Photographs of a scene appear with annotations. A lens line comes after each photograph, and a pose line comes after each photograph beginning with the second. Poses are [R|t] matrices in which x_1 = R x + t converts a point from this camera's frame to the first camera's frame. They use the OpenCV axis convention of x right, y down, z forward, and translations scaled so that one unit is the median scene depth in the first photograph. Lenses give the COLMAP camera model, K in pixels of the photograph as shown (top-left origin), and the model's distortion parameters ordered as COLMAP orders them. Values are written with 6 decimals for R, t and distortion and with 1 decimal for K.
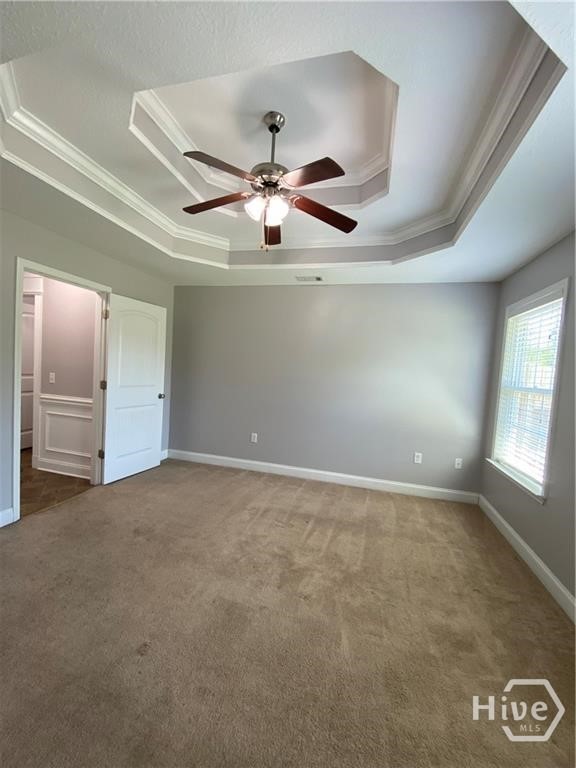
lens RADIAL K [[310.7, 0, 288.0], [0, 310.7, 384.0], [0, 0, 1]] dist [0.001517, -0.013027]
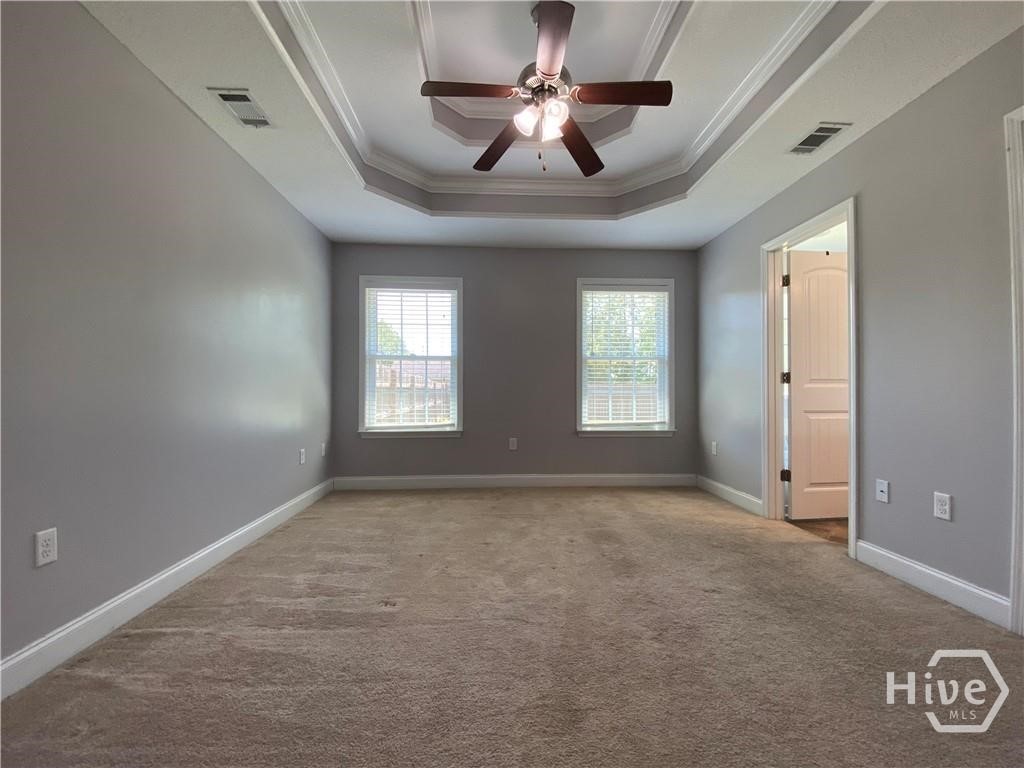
lens RADIAL K [[414.3, 0, 516.6], [0, 414.3, 387.3], [0, 0, 1]] dist [0.001517, -0.013027]
pose [[-0.325119, -0.053197, 0.944176, -0.689526], [0.018246, 0.997878, 0.062505, 0.032858], [-0.945497, 0.037549, -0.323458, 0.912040]]
